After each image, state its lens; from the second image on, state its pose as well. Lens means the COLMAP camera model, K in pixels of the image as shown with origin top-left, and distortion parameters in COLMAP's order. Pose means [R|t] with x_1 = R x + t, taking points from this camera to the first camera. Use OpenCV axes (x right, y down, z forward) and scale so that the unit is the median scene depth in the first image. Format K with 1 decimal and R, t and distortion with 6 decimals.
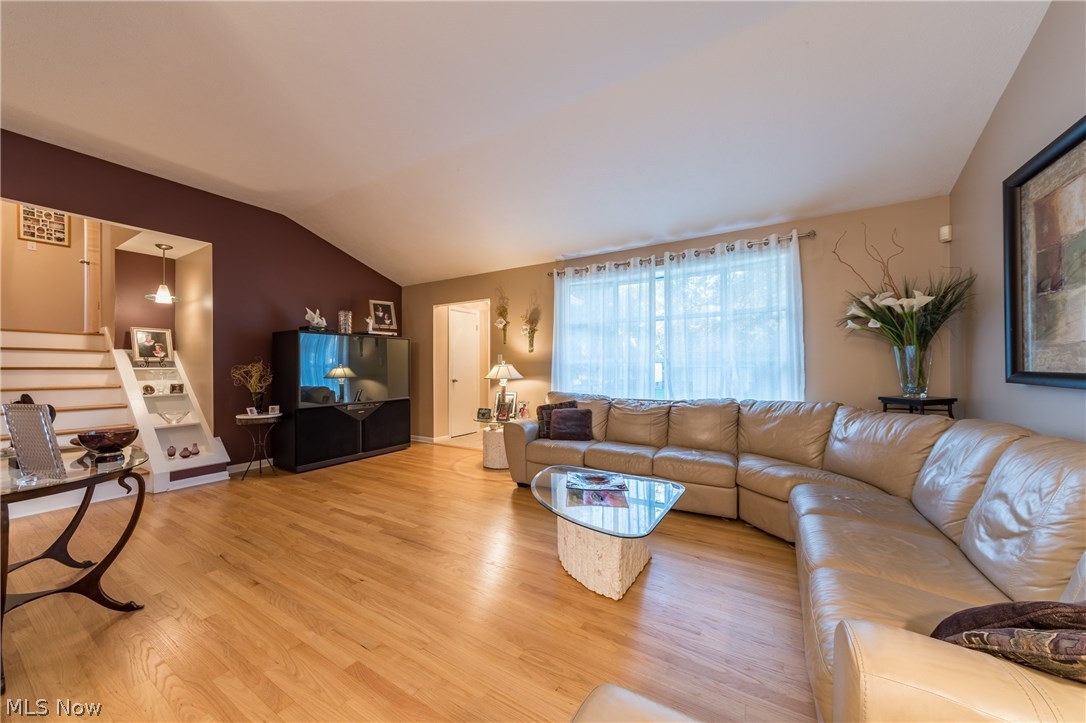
lens RADIAL K [[386.5, 0, 543.5], [0, 386.5, 362.1], [0, 0, 1]] dist [-0.002796, -0.000282]
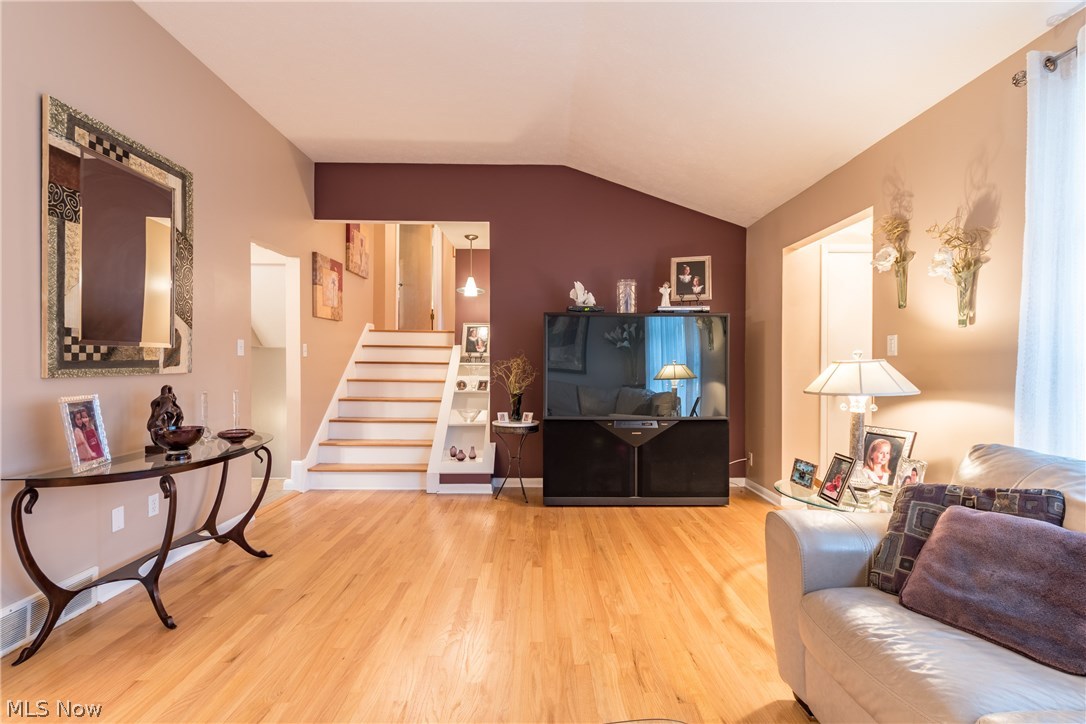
lens RADIAL K [[503.0, 0, 546.6], [0, 503.0, 360.6], [0, 0, 1]] dist [0.004444, -0.003401]
pose [[0.529882, 0.000207, -0.848072, 0.169778], [0.003591, 0.999990, 0.002488, 0.005853], [0.848064, -0.004364, 0.529876, 0.458663]]
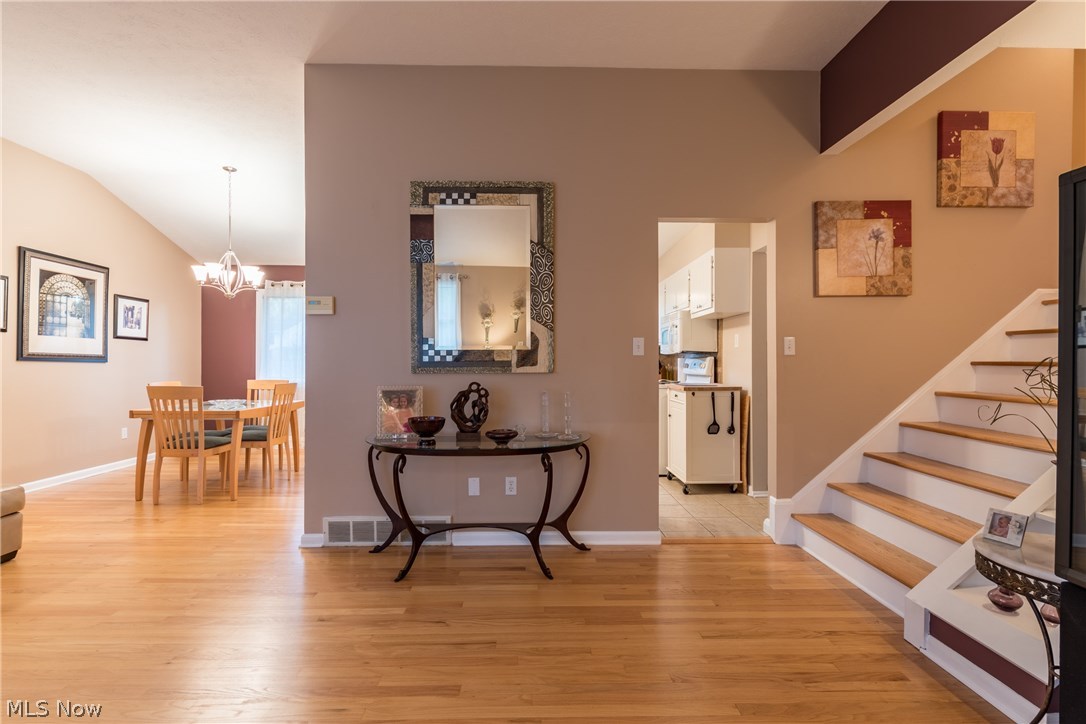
lens RADIAL K [[503.0, 0, 541.4], [0, 503.0, 363.7], [0, 0, 1]] dist [0.004444, -0.003401]
pose [[-0.846052, 0.002530, -0.533094, -0.258101], [0.005007, 0.999982, -0.003201, 0.011879], [0.533076, -0.005378, -0.846050, 0.996196]]
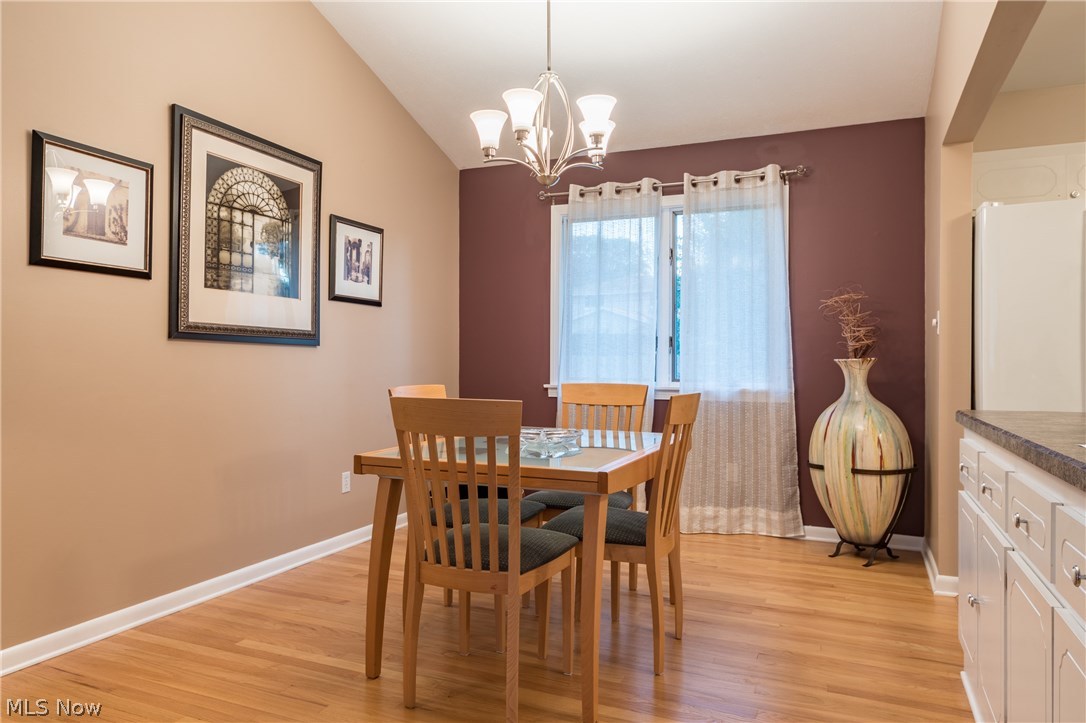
lens RADIAL K [[713.3, 0, 548.0], [0, 713.3, 359.7], [0, 0, 1]] dist [0.006859, 0.000909]
pose [[-0.989623, 0.003152, -0.143653, -0.177451], [0.004293, 0.999962, -0.007630, 0.024275], [0.143623, -0.008167, -0.989599, 0.358198]]
